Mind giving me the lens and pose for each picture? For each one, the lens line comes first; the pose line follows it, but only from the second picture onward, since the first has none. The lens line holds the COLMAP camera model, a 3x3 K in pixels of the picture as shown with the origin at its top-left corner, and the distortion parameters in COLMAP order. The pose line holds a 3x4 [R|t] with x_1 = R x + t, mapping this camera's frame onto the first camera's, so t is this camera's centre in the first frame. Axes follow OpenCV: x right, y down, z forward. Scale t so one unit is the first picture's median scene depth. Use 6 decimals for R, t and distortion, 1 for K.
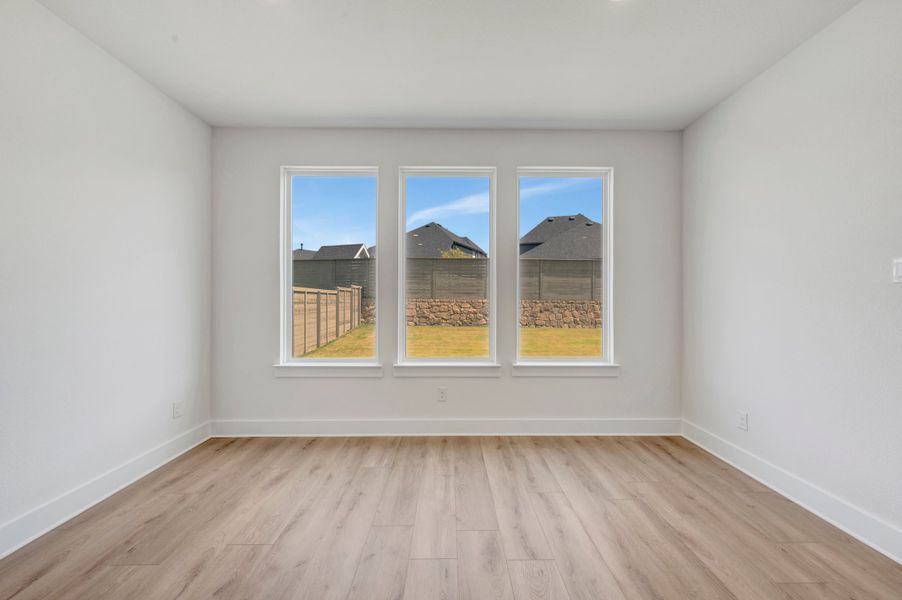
lens RADIAL K [[357.5, 0, 450.7], [0, 357.5, 297.6], [0, 0, 1]] dist [0.000170, -0.000164]
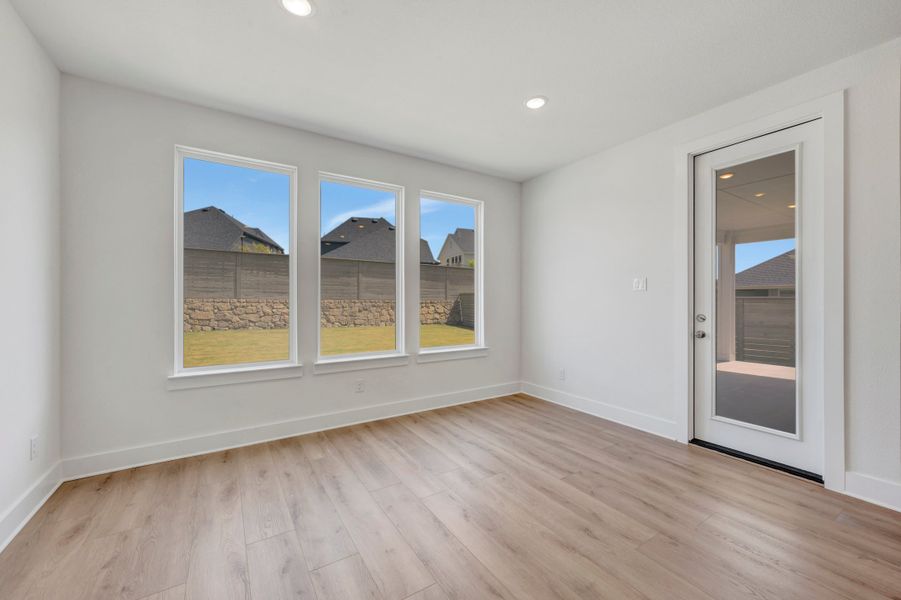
lens RADIAL K [[359.6, 0, 454.3], [0, 359.6, 298.2], [0, 0, 1]] dist [-0.000872, -0.000094]
pose [[0.843241, 0.000244, 0.537536, -0.074565], [-0.001490, 0.999997, 0.001883, -0.000302], [-0.537534, -0.002389, 0.843238, -0.017668]]
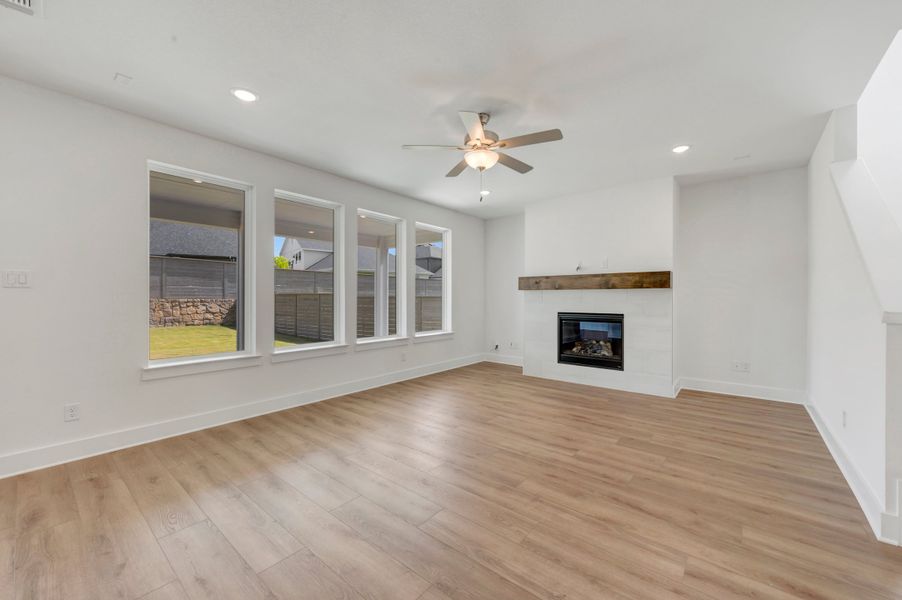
lens RADIAL K [[357.5, 0, 450.7], [0, 357.5, 297.6], [0, 0, 1]] dist [0.000170, -0.000164]
pose [[0.645036, -0.001051, 0.764151, 0.162192], [-0.003491, 0.999985, 0.004322, -0.001782], [-0.764144, -0.005456, 0.645023, -0.227699]]
